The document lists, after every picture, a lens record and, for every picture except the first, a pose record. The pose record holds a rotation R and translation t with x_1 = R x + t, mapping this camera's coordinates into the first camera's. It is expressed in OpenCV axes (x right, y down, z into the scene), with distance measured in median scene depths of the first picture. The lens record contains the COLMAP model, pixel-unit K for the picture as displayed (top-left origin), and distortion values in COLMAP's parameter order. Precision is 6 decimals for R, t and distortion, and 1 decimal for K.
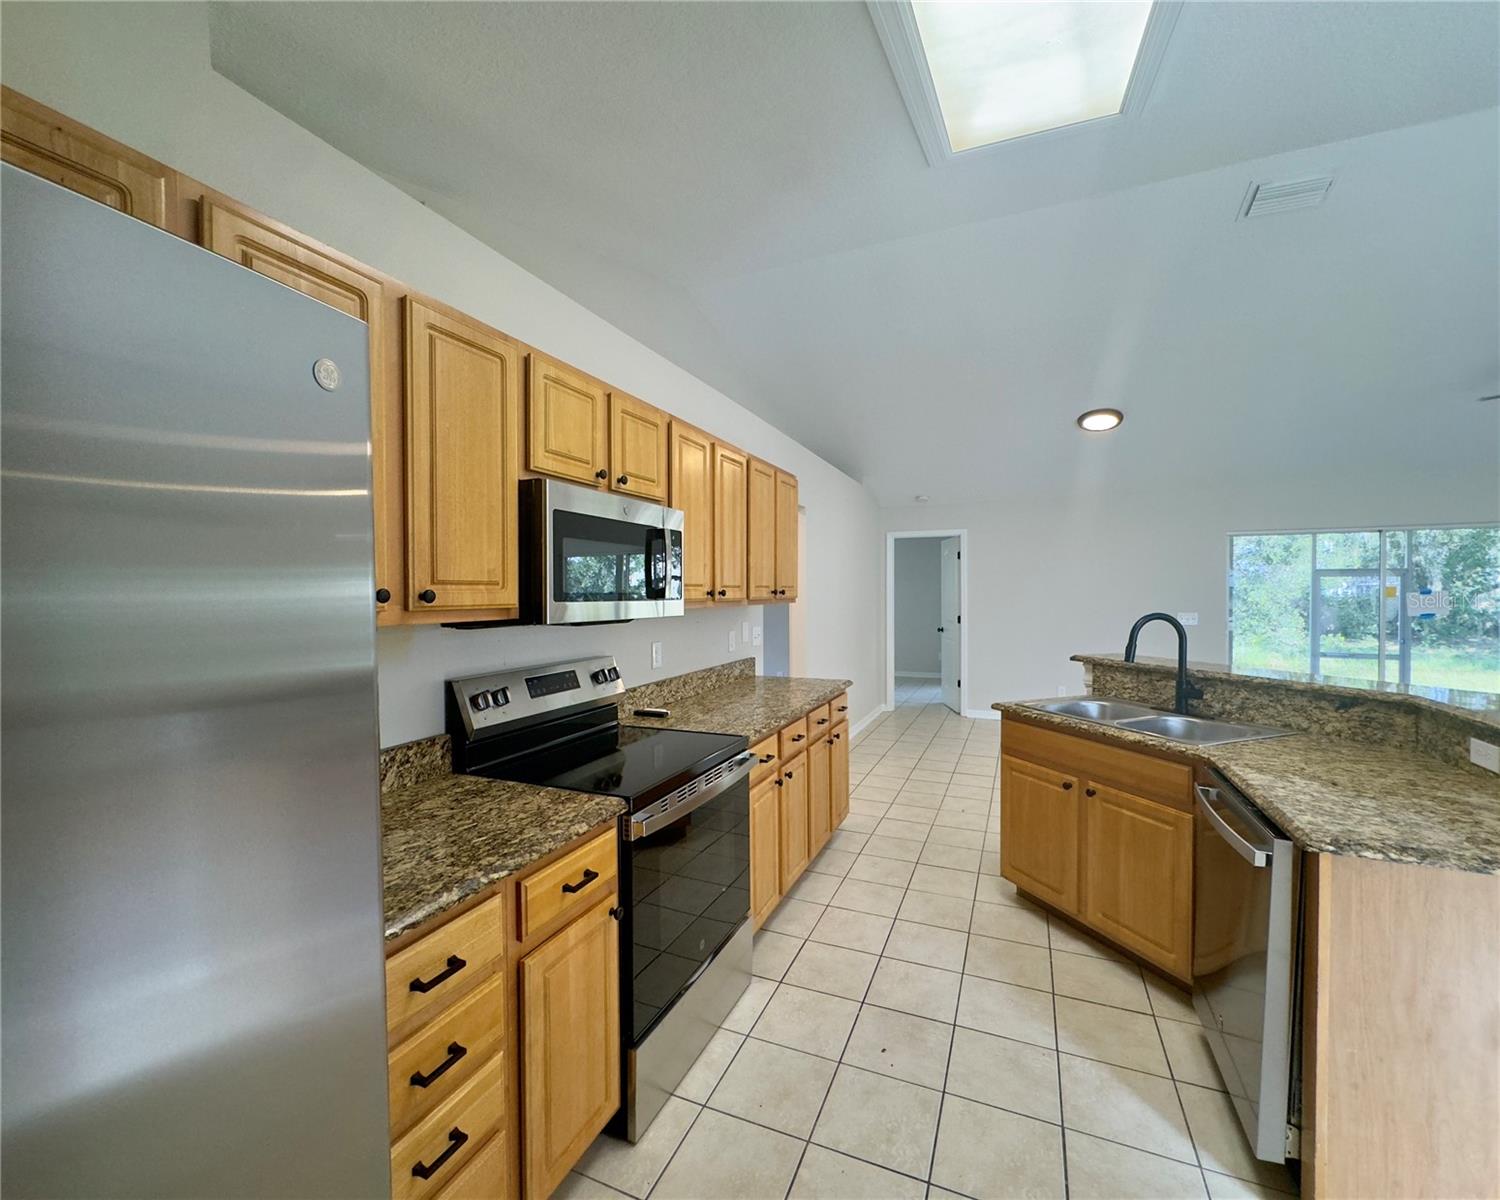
lens RADIAL K [[639.1, 0, 752.4], [0, 639.1, 595.8], [0, 0, 1]] dist [-0.004660, -0.001279]
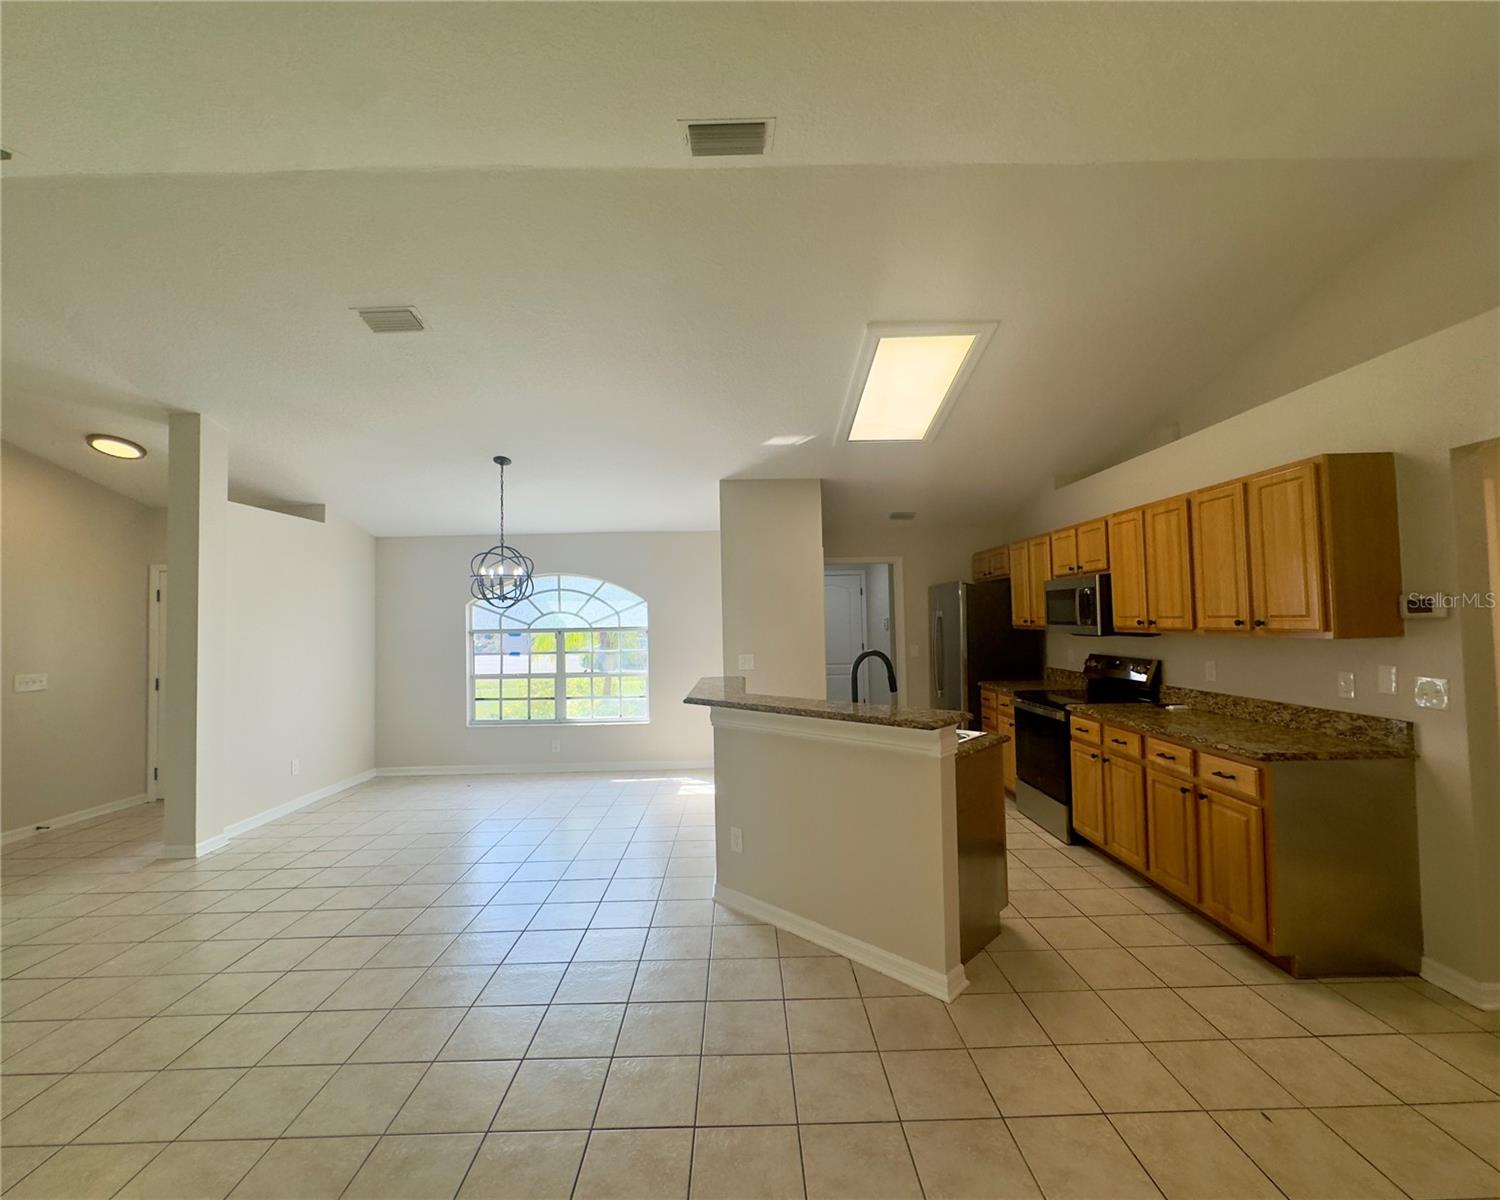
lens RADIAL K [[639.1, 0, 752.0], [0, 639.1, 606.3], [0, 0, 1]] dist [-0.004660, -0.001279]
pose [[-0.918974, -0.002875, -0.394309, 1.158054], [0.006718, 0.999714, -0.022946, -0.012484], [0.394262, -0.023735, -0.918692, 1.774241]]
